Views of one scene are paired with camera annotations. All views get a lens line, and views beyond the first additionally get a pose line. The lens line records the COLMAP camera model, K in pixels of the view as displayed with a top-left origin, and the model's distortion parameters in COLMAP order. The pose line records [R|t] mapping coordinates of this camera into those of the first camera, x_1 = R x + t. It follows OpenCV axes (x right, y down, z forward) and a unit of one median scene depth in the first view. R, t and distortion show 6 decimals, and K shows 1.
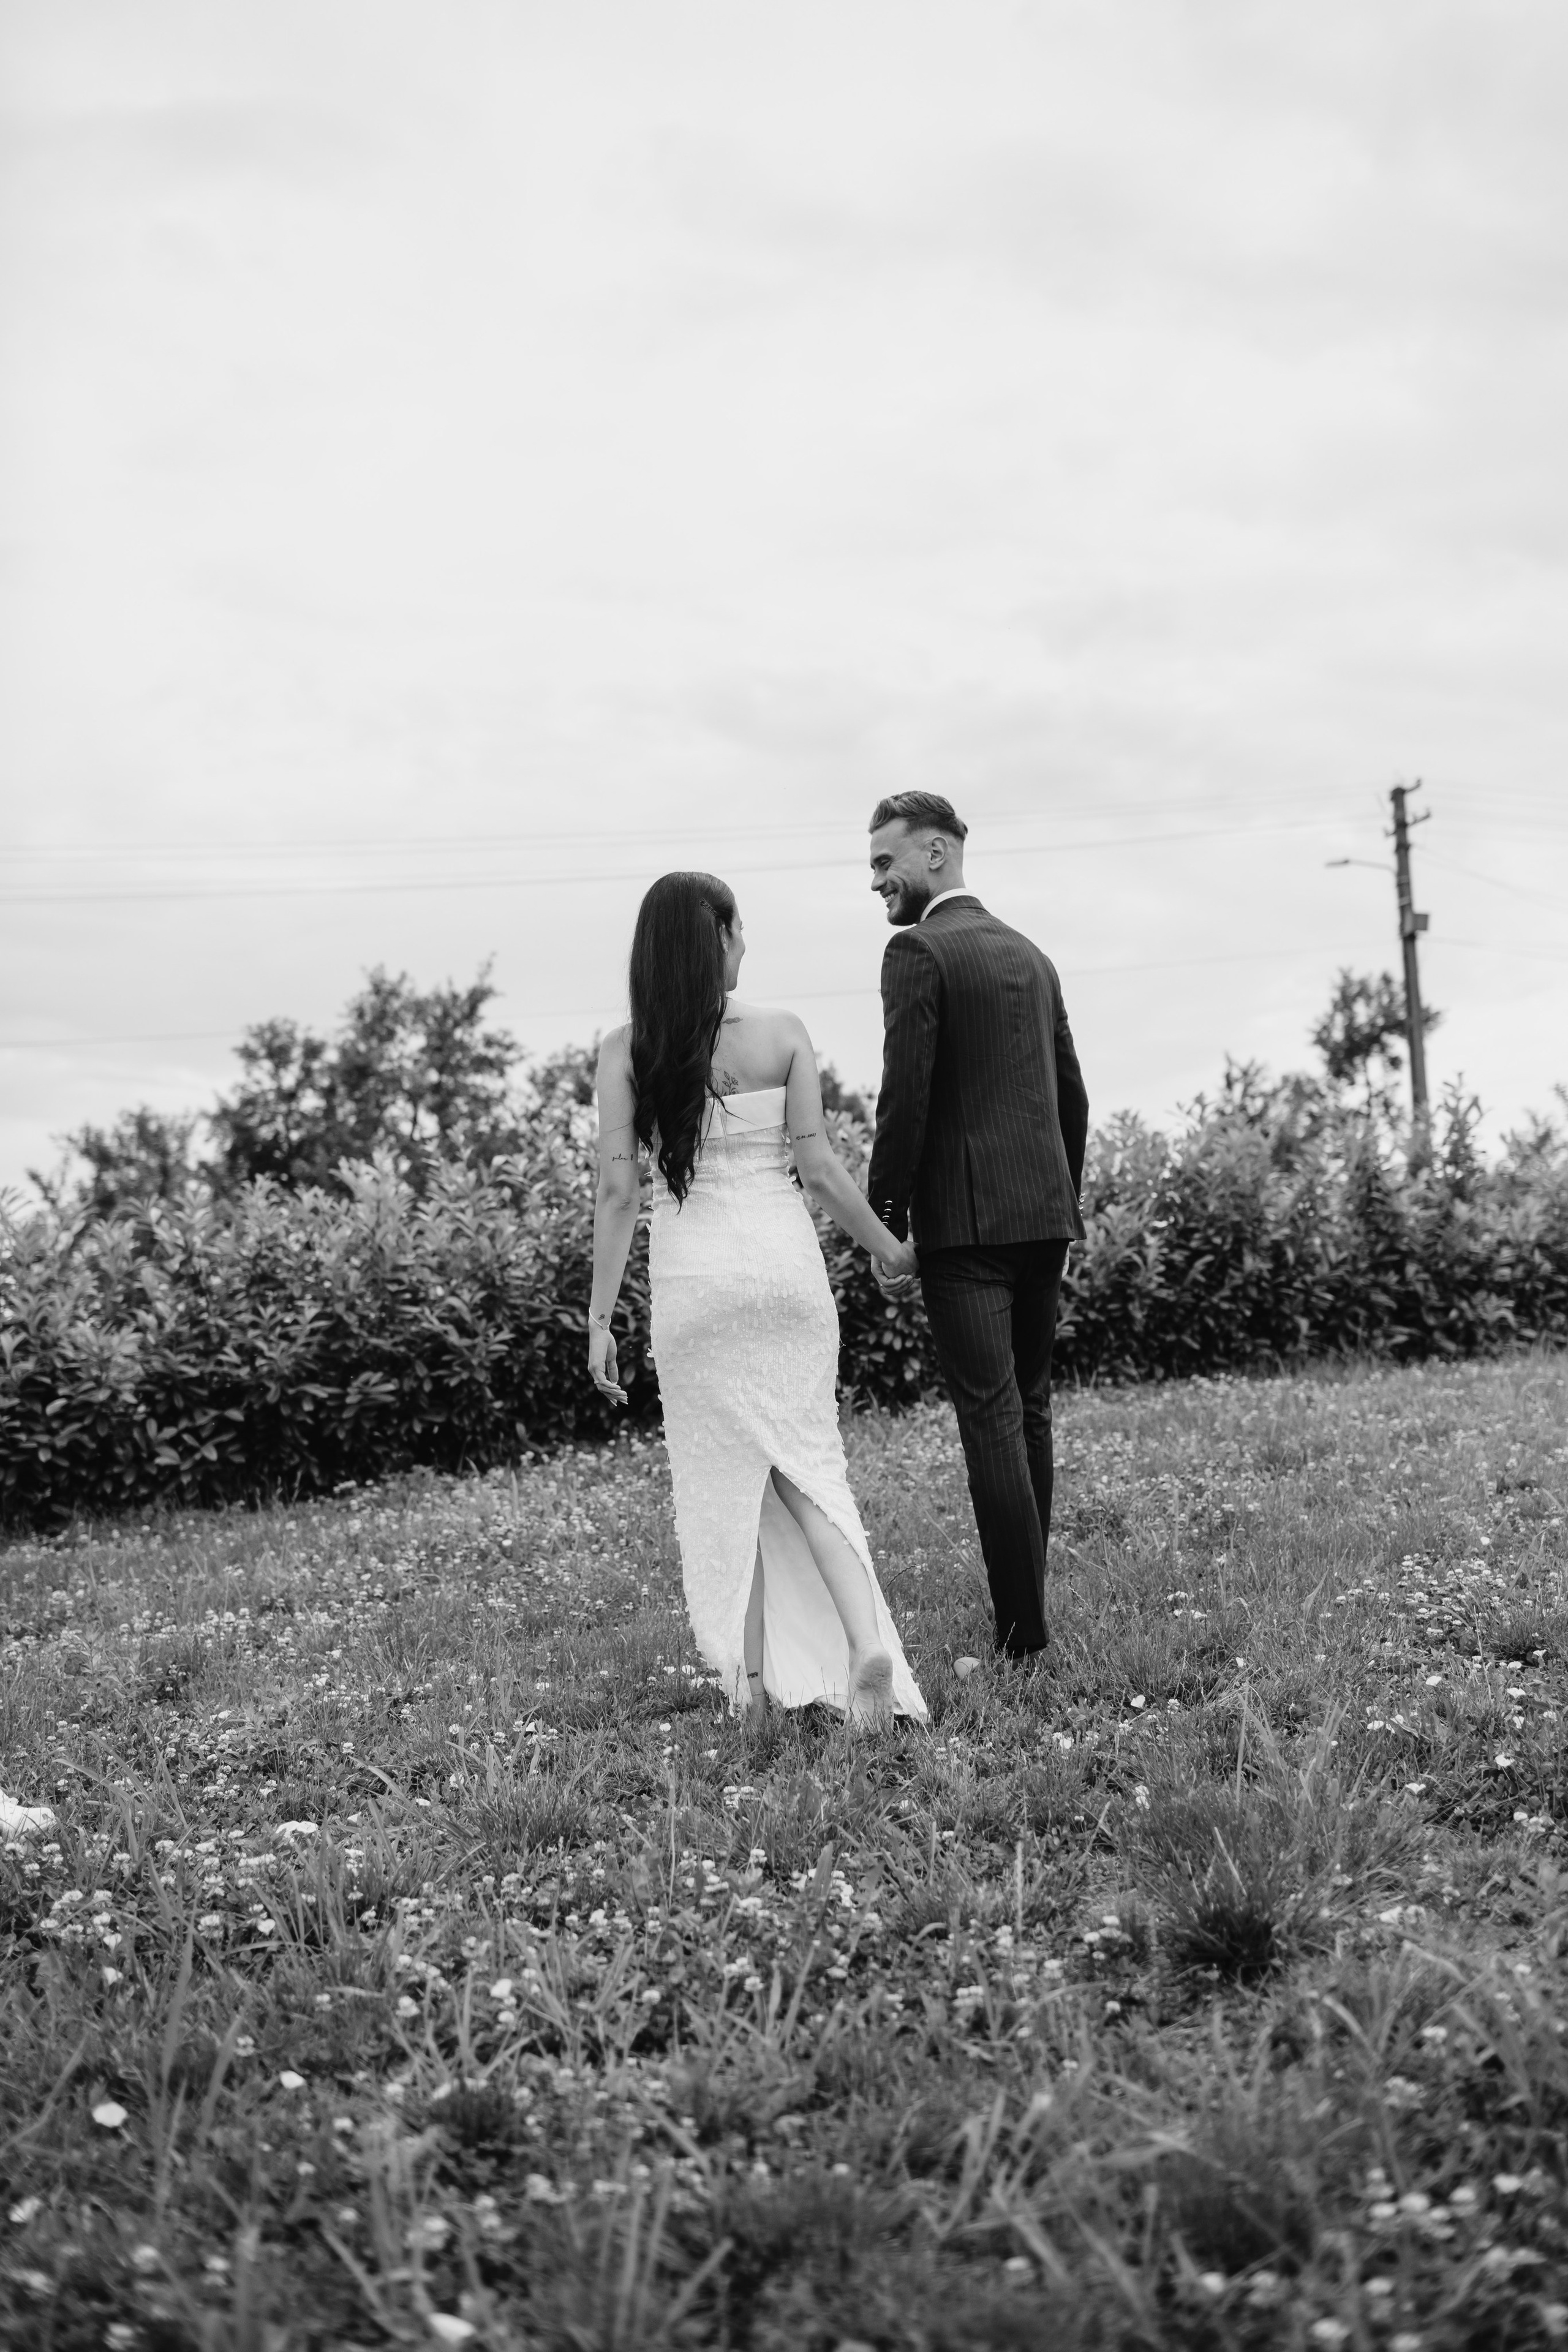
lens RADIAL K [[2268.2, 0, 804.9], [0, 2268.2, 1188.0], [0, 0, 1]] dist [-0.070365, 0.000000]
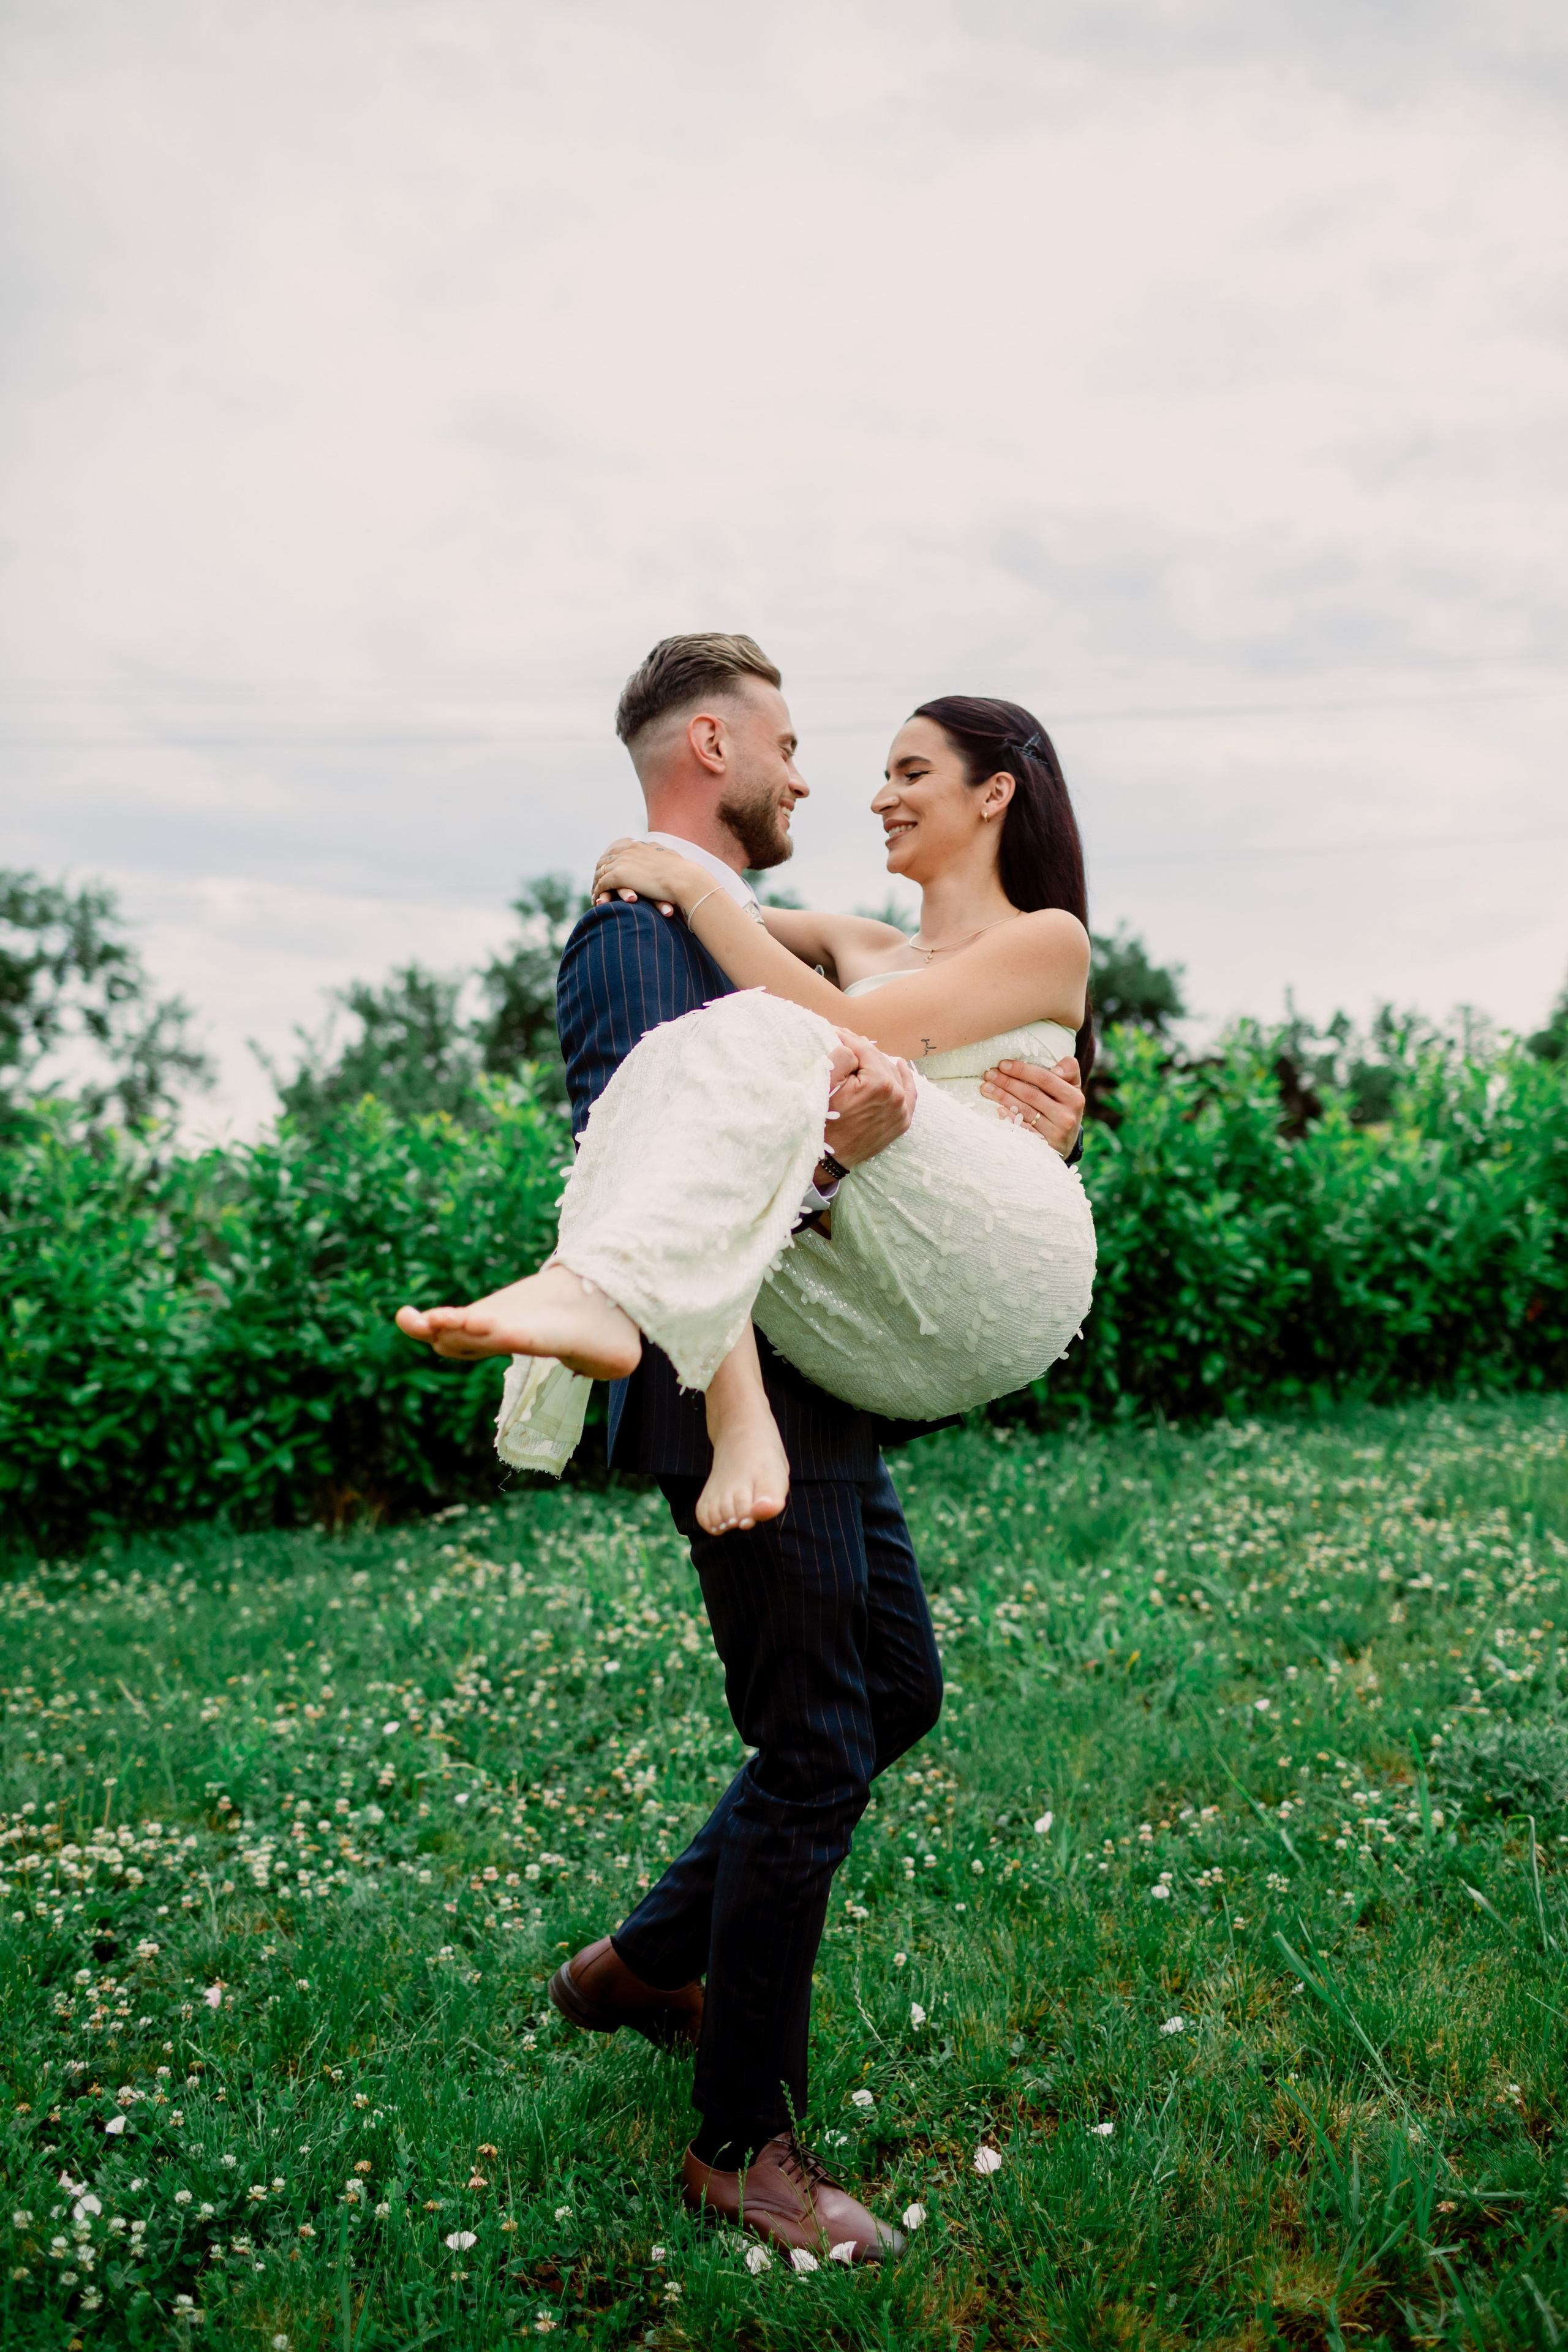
lens RADIAL K [[2268.2, 0, 792.6], [0, 2268.2, 1188.6], [0, 0, 1]] dist [-0.070365, 0.000000]
pose [[0.989760, 0.039356, -0.137212, 0.008370], [-0.030623, 0.997403, 0.065186, -0.023433], [0.139421, -0.060317, 0.988395, 0.206043]]
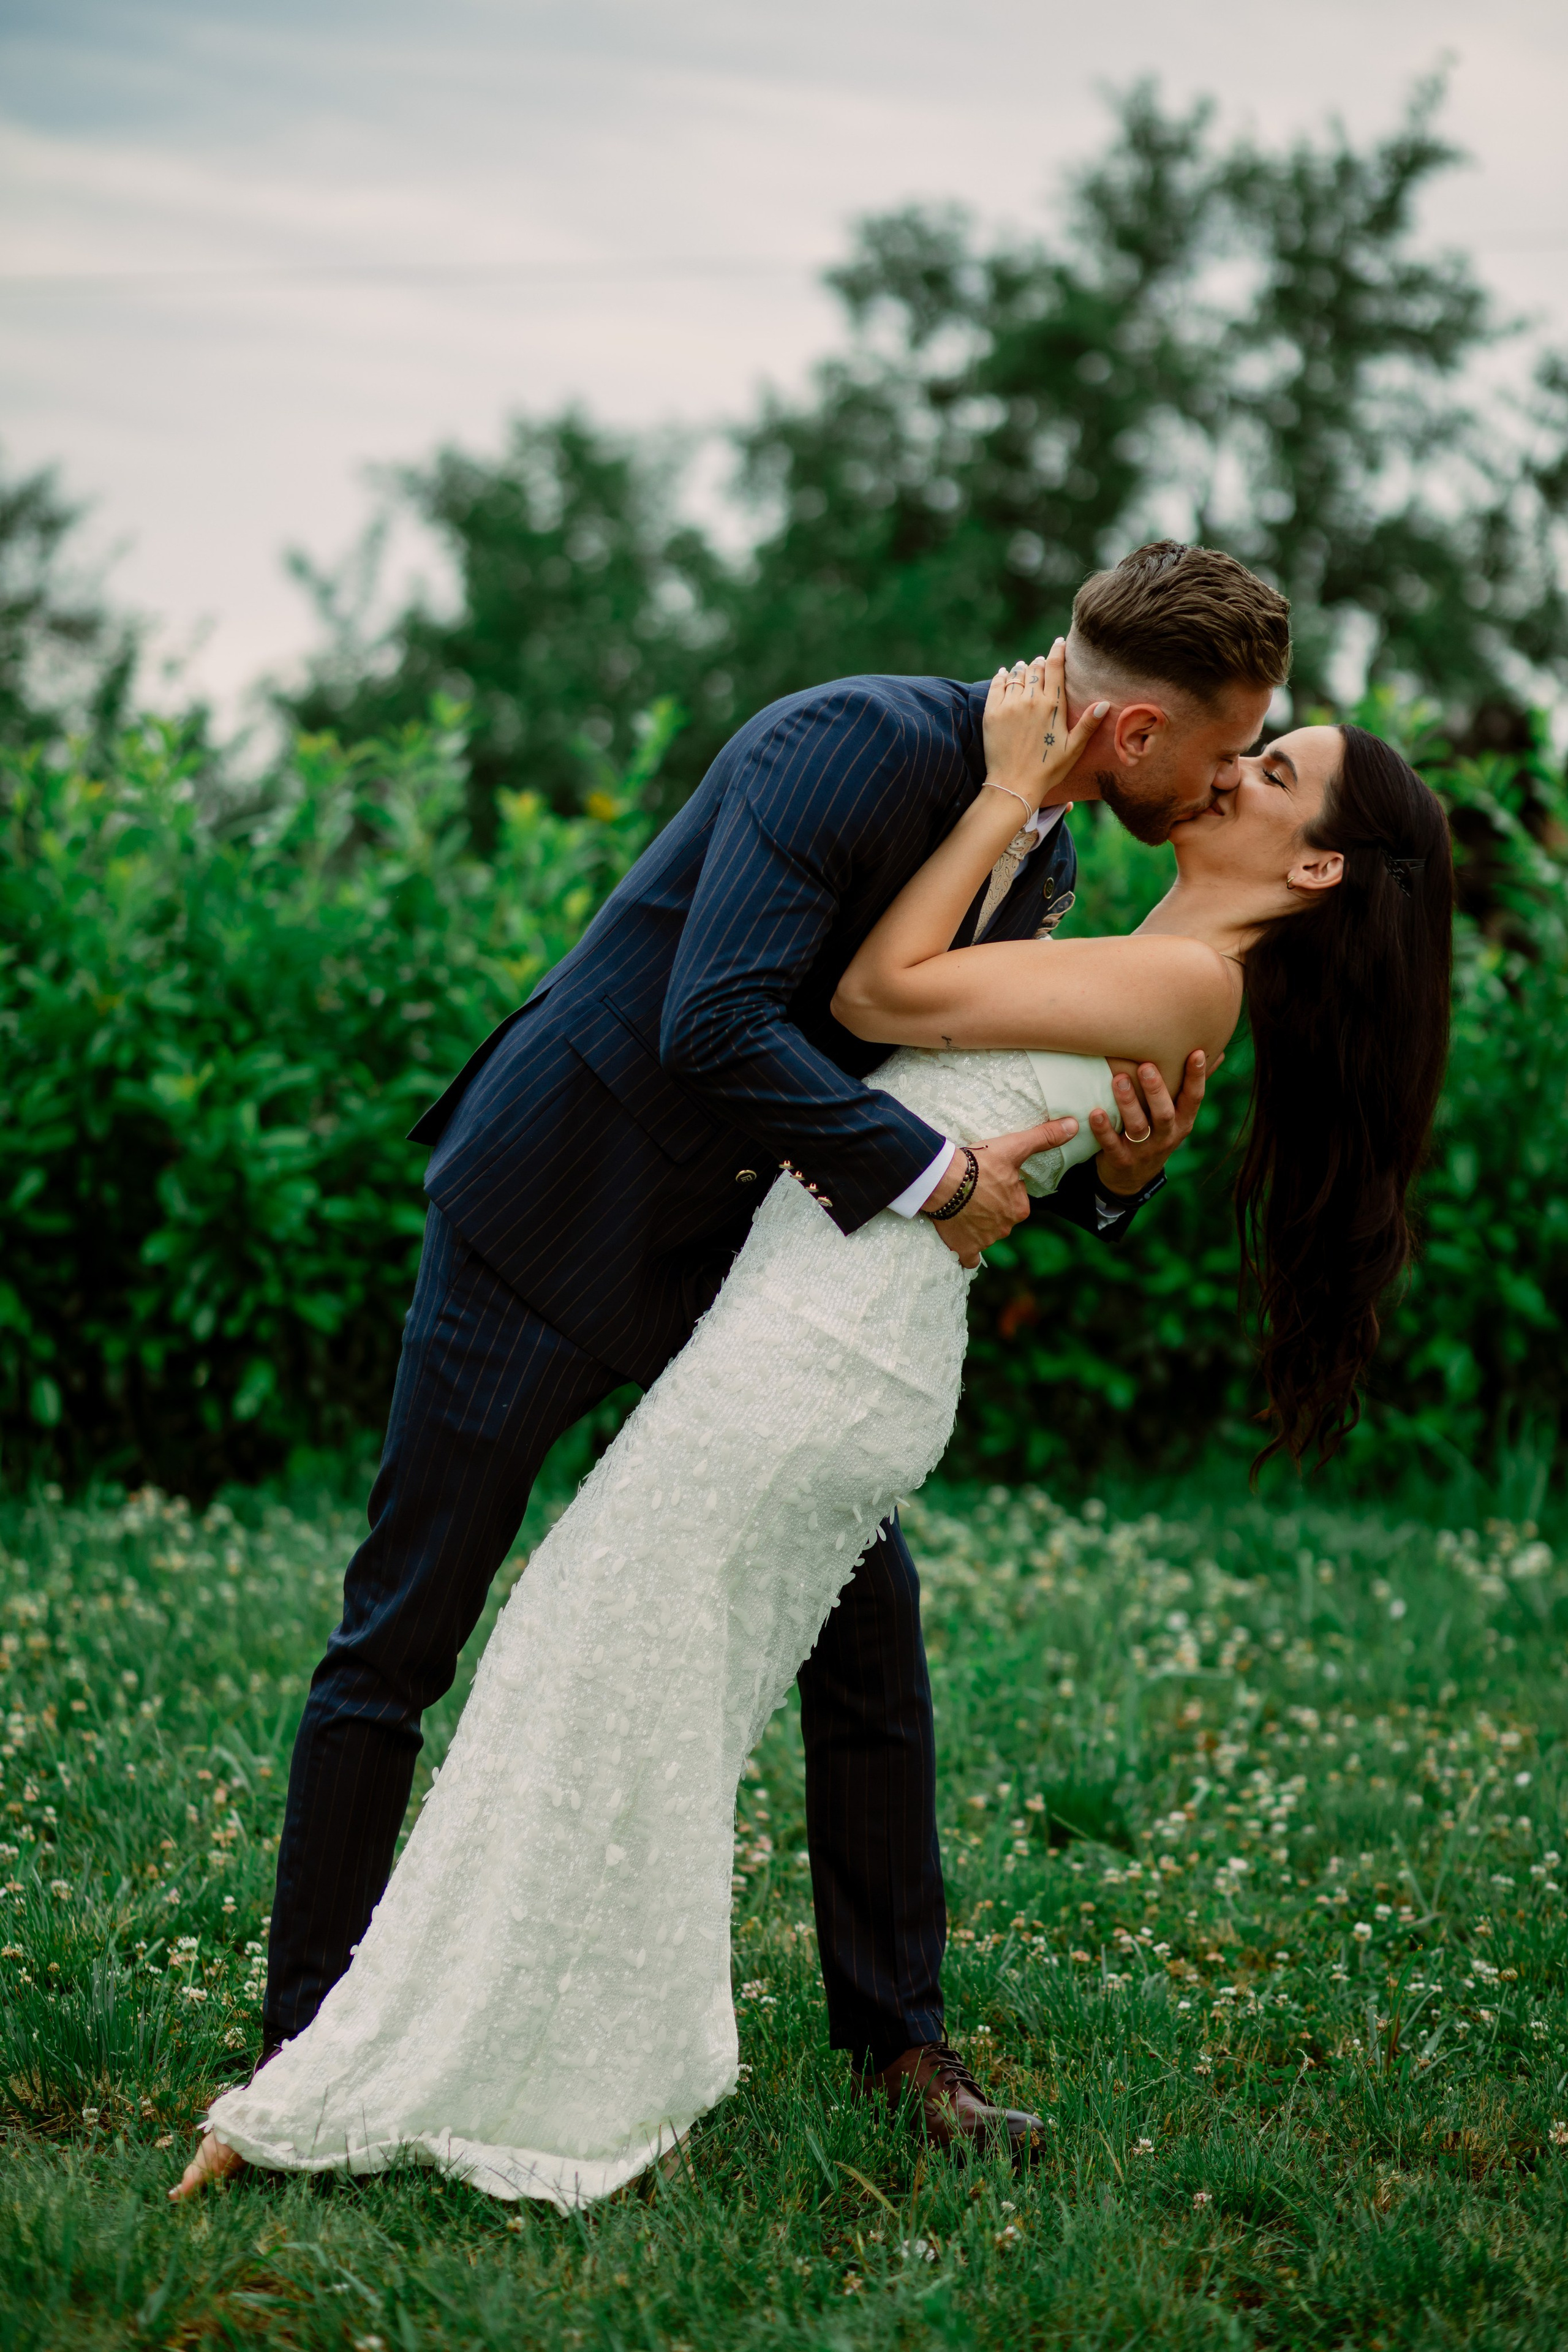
lens RADIAL K [[5701.7, 0, 797.9], [0, 5701.7, 1163.1], [0, 0, 1]] dist [-0.153856, 0.000000]
pose [[0.927067, 0.091677, -0.363513, 0.439127], [-0.052757, 0.991893, 0.115607, -0.069047], [0.371164, -0.087998, 0.924388, 0.125291]]
